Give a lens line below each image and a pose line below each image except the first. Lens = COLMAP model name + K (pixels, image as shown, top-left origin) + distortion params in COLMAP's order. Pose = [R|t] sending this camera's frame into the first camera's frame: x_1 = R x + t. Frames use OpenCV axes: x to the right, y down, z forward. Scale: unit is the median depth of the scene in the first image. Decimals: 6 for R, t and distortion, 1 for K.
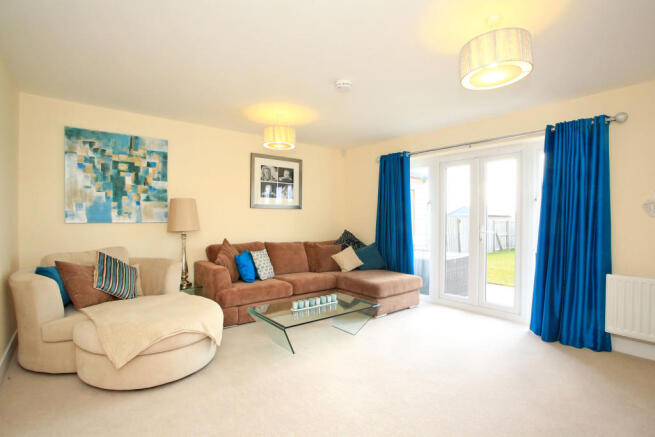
lens RADIAL K [[318.6, 0, 327.5], [0, 318.6, 218.5], [0, 0, 1]] dist [-0.089702, 0.042925]
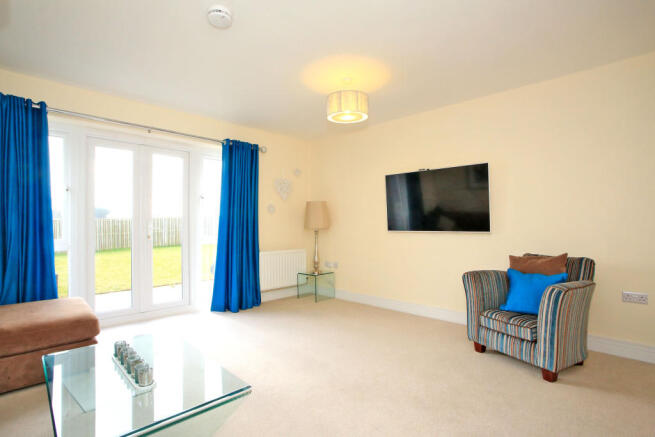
lens RADIAL K [[318.6, 0, 327.5], [0, 318.6, 218.5], [0, 0, 1]] dist [-0.089702, 0.042925]
pose [[-0.107382, -0.006832, 0.994194, -0.555731], [-0.011407, 0.999919, 0.005639, 0.002641], [-0.994152, -0.010736, -0.107451, 0.709515]]
